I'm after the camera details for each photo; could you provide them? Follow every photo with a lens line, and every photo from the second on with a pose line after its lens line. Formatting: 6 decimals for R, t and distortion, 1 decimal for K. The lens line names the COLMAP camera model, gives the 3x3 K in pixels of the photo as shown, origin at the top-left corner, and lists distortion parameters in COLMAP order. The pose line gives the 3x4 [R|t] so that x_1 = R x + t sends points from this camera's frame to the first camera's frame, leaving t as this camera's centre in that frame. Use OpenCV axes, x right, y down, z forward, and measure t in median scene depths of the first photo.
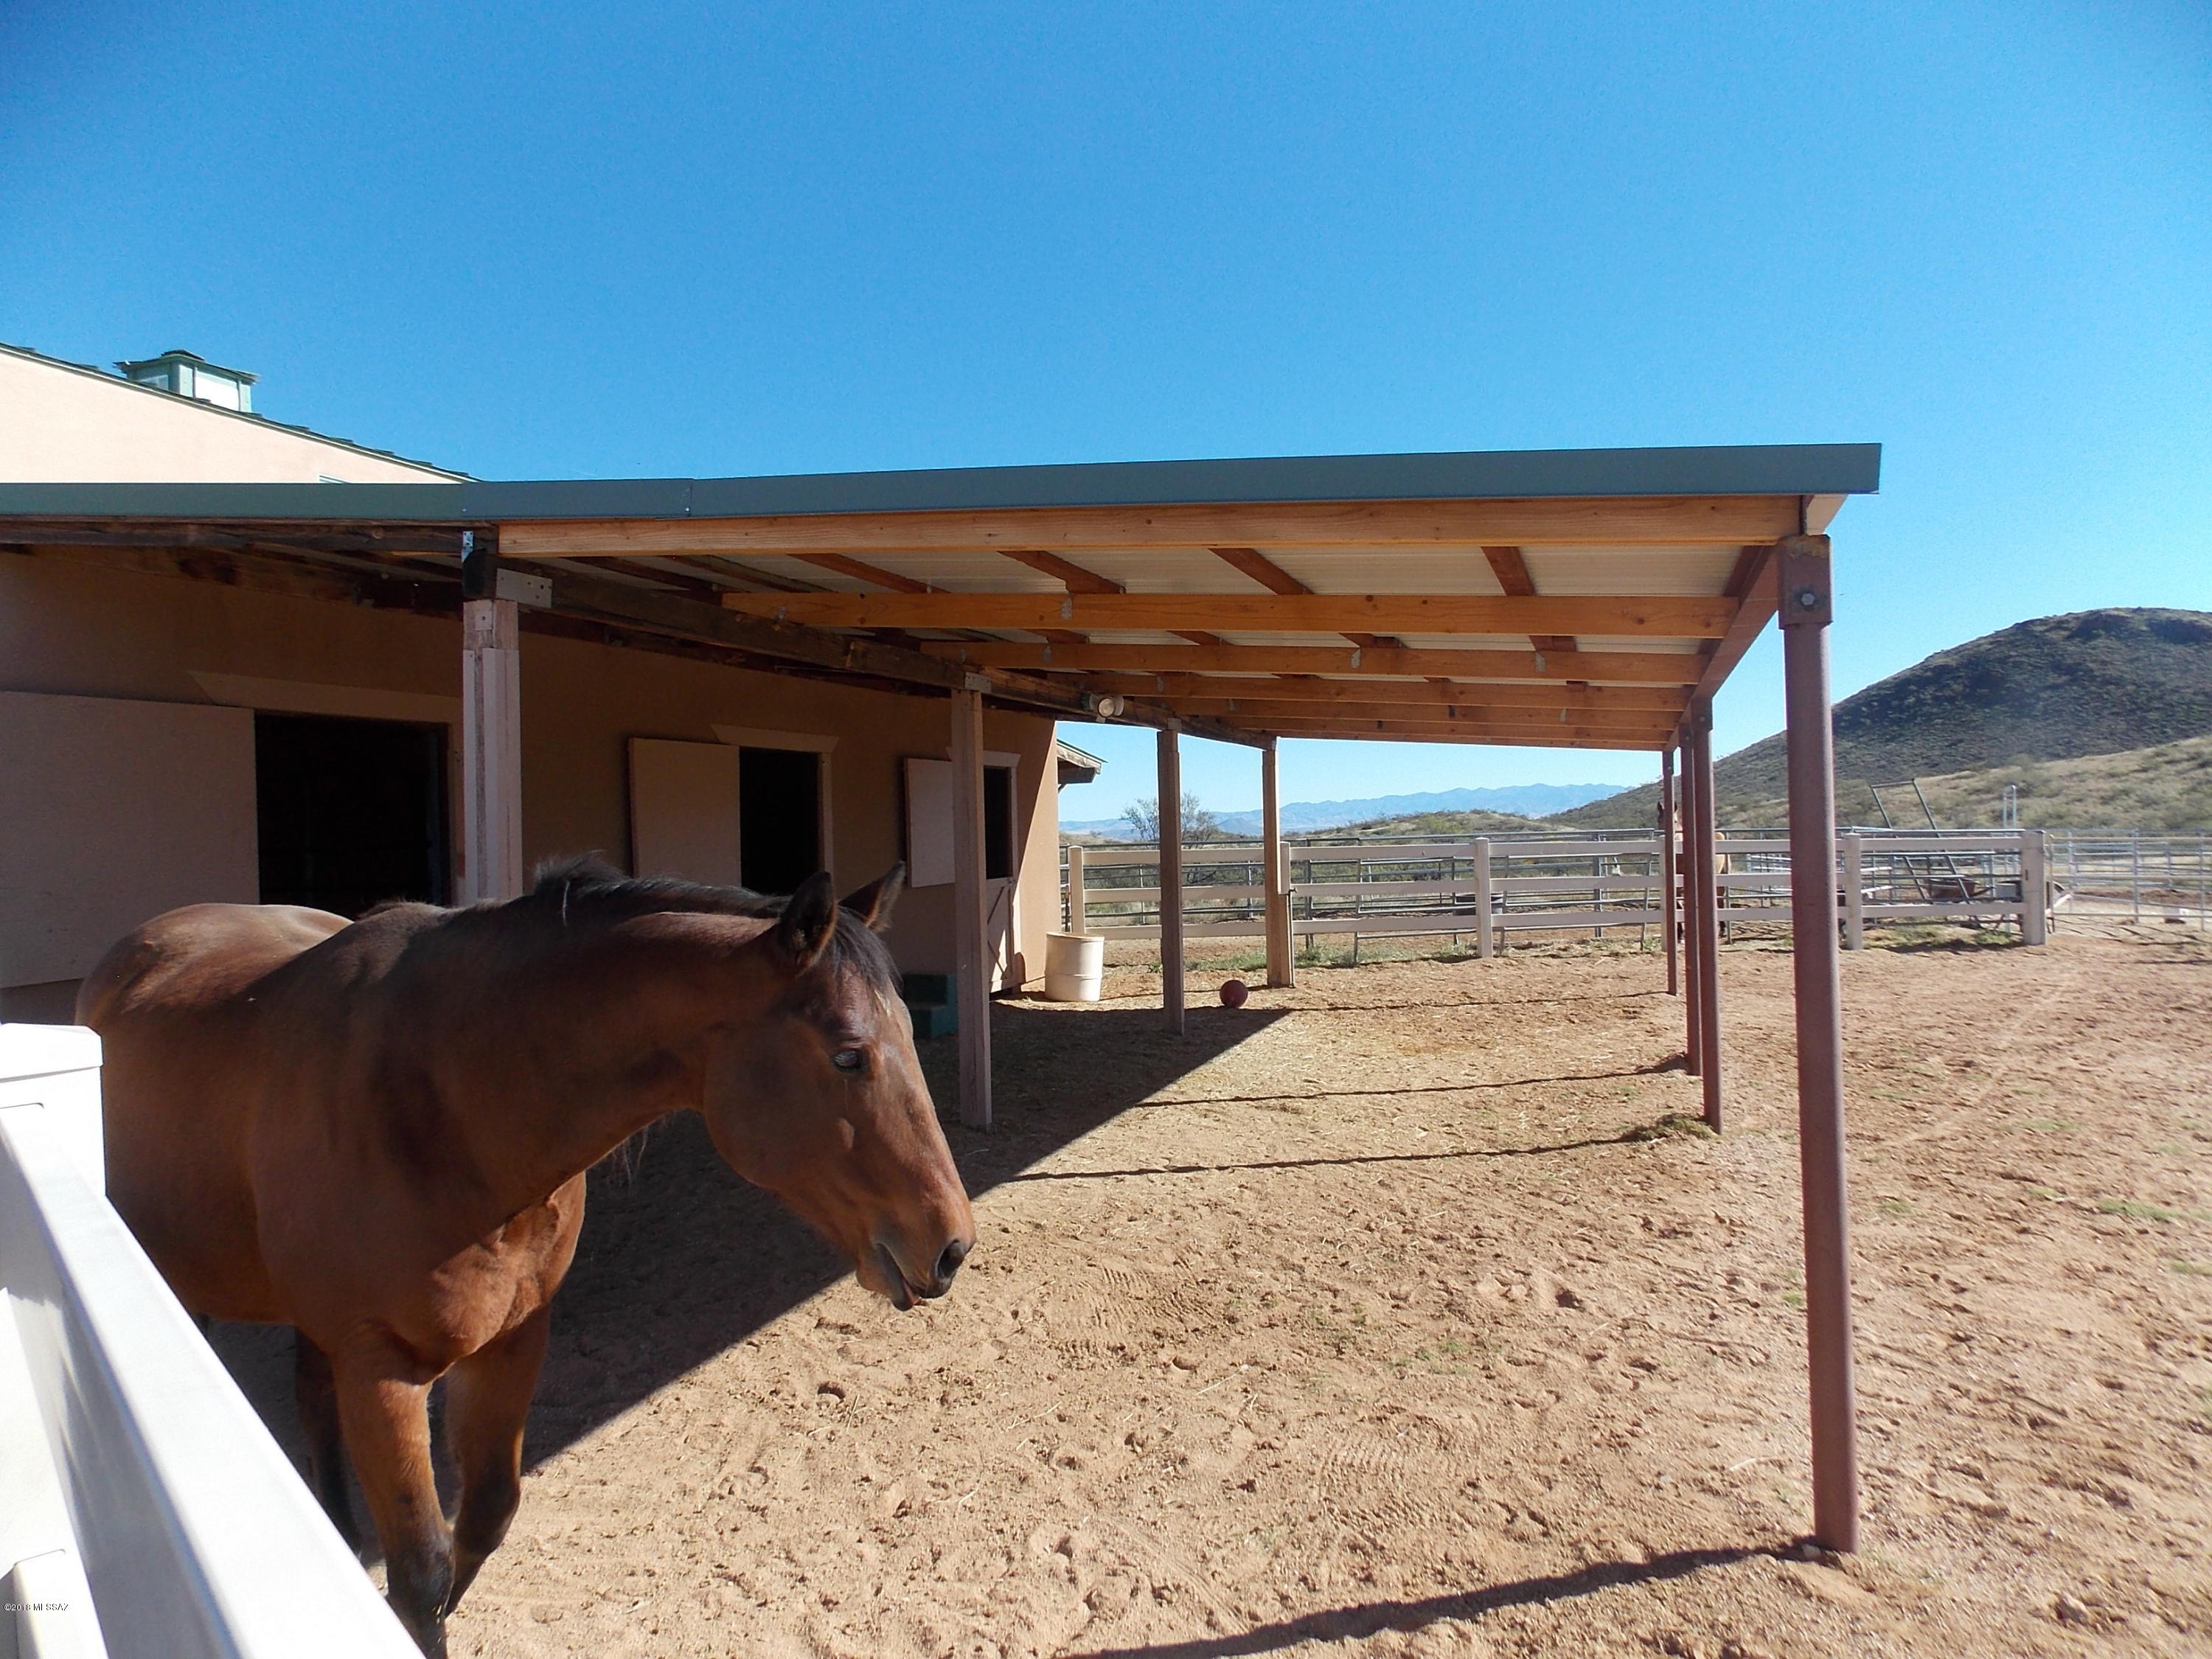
lens RADIAL K [[1435.8, 0, 1096.1], [0, 1435.8, 800.5], [0, 0, 1]] dist [-0.010518, -0.003198]
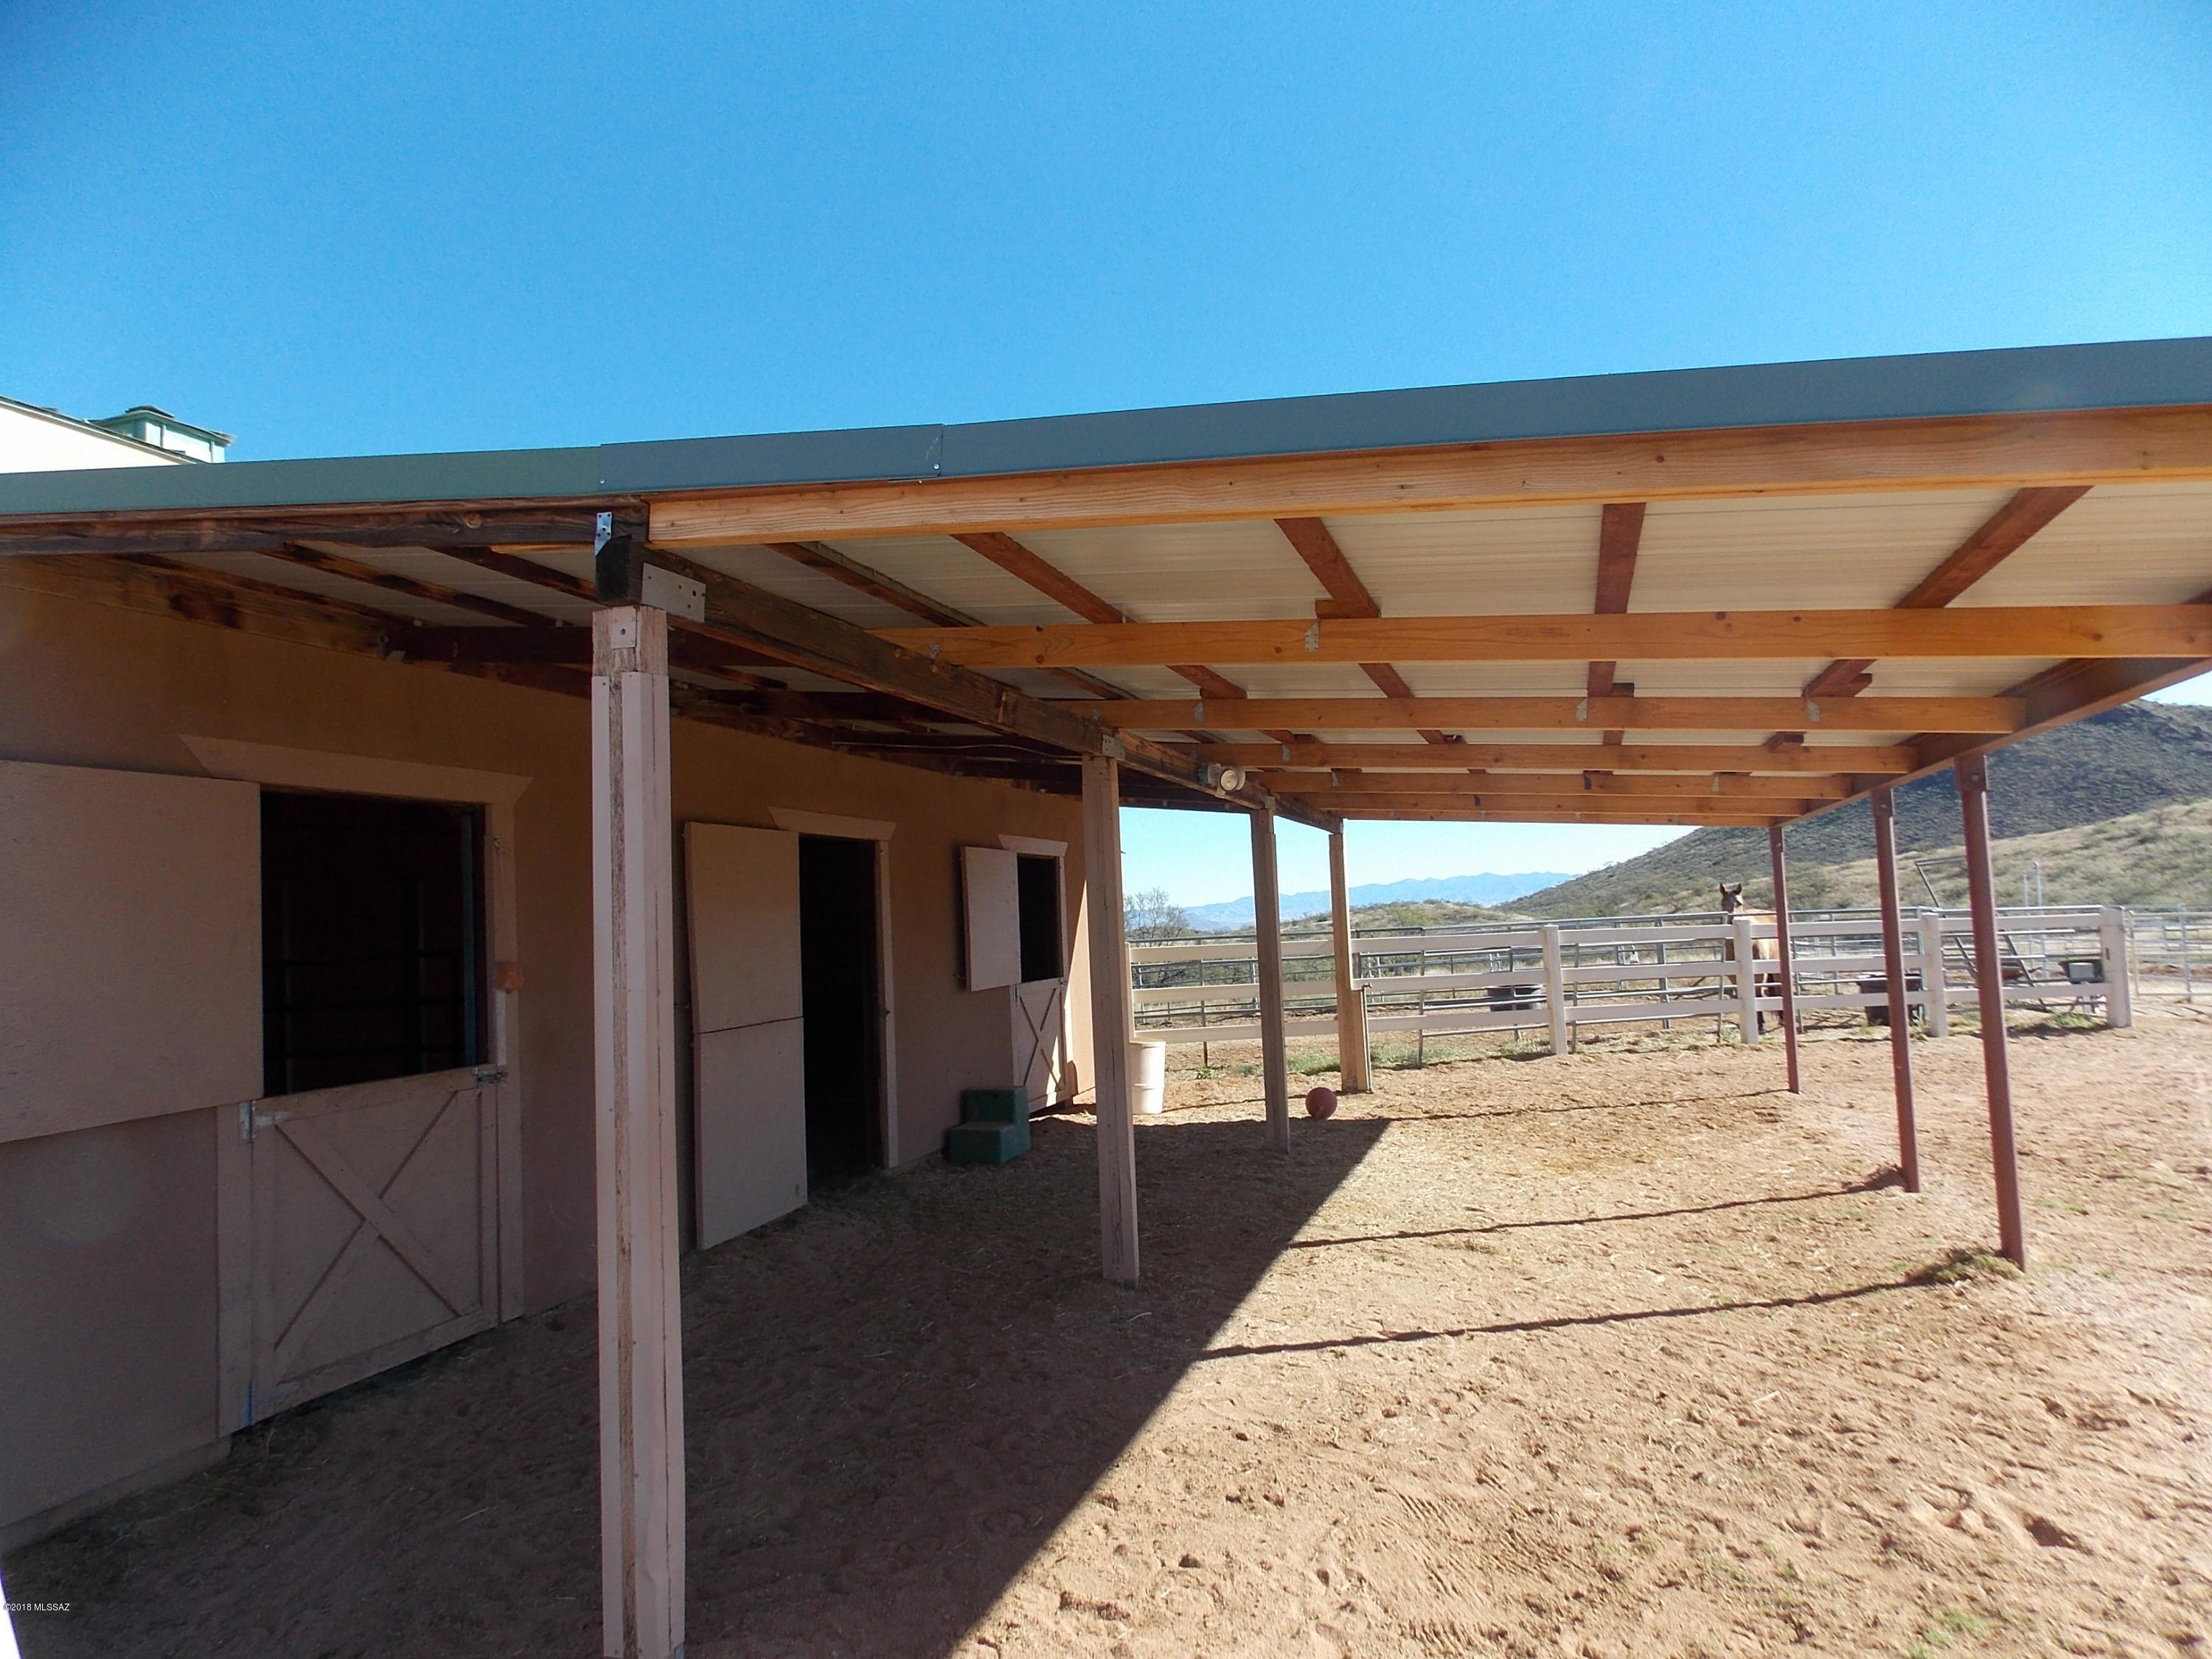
lens RADIAL K [[1359.9, 0, 1006.7], [0, 1359.9, 832.4], [0, 0, 1]] dist [-0.018853, 0.011929]
pose [[0.999715, -0.017062, 0.016714, -0.159794], [0.017873, 0.998607, -0.049644, 0.006097], [-0.015843, 0.049929, 0.998627, 0.207461]]
